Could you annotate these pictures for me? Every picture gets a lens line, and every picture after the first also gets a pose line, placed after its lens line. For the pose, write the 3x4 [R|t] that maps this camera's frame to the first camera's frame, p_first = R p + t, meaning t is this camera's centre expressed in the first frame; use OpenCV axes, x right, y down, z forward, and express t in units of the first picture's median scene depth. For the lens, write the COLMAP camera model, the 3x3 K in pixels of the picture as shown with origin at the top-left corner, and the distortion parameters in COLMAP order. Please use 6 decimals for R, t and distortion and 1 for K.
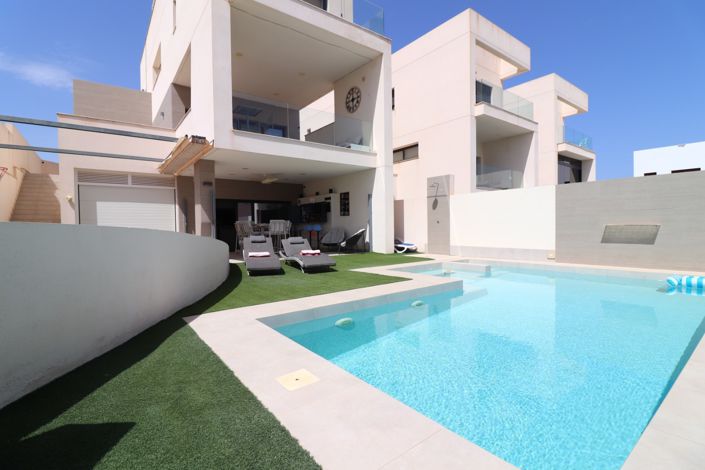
lens RADIAL K [[325.8, 0, 352.0], [0, 325.8, 234.2], [0, 0, 1]] dist [-0.009693, -0.009335]
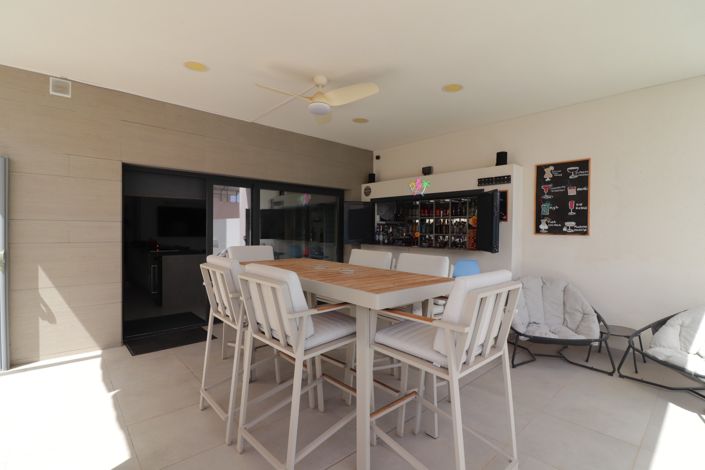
lens RADIAL K [[325.8, 0, 352.0], [0, 325.8, 232.2], [0, 0, 1]] dist [-0.009693, -0.009335]
pose [[0.996059, 0.018773, 0.086689, -0.247003], [-0.017855, 0.999776, -0.011349, -0.050974], [-0.086882, 0.009756, 0.996171, 0.688910]]
